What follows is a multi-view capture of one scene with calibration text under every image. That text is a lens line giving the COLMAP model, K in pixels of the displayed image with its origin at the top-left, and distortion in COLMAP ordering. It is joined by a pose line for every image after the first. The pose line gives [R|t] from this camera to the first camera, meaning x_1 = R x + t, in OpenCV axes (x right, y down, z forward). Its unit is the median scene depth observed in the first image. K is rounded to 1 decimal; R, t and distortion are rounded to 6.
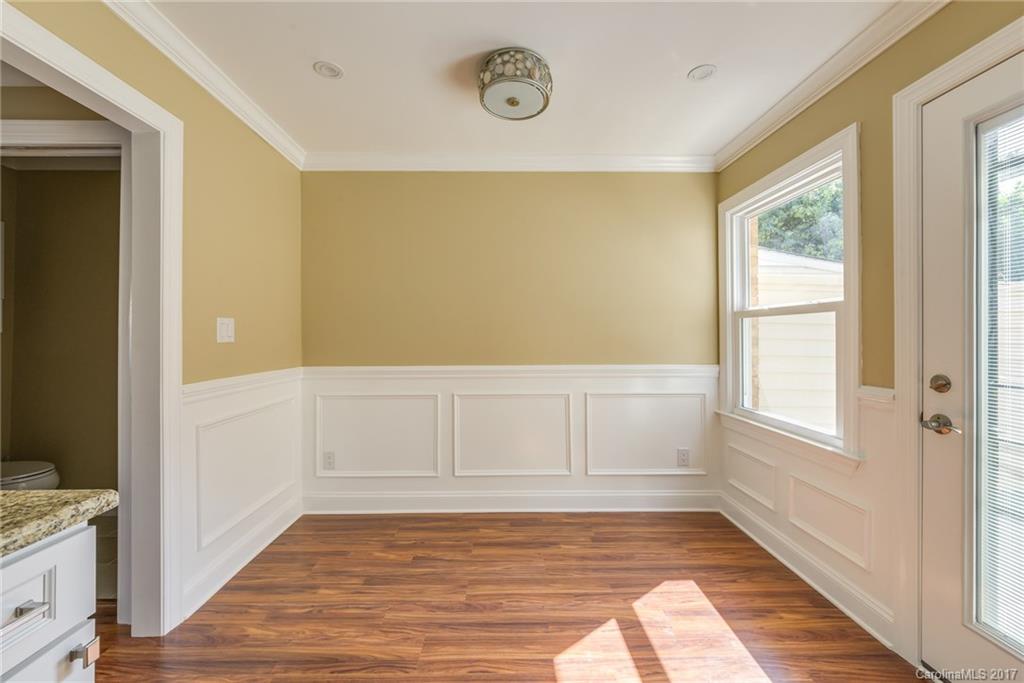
lens RADIAL K [[416.9, 0, 512.0], [0, 416.9, 341.5], [0, 0, 1]] dist [0.001283, 0.000105]
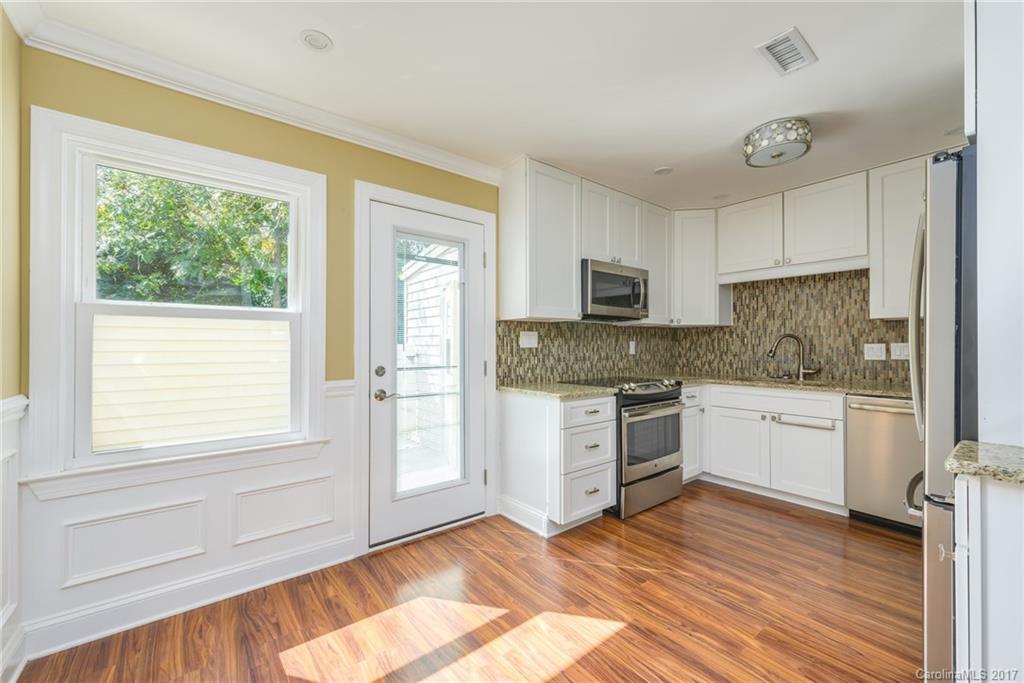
lens RADIAL K [[416.9, 0, 512.0], [0, 416.9, 341.5], [0, 0, 1]] dist [0.001283, 0.000105]
pose [[-0.606894, 0.006023, 0.794760, -0.498112], [0.009601, 0.999954, -0.000247, -0.010271], [-0.794725, 0.007481, -0.606924, 1.224686]]
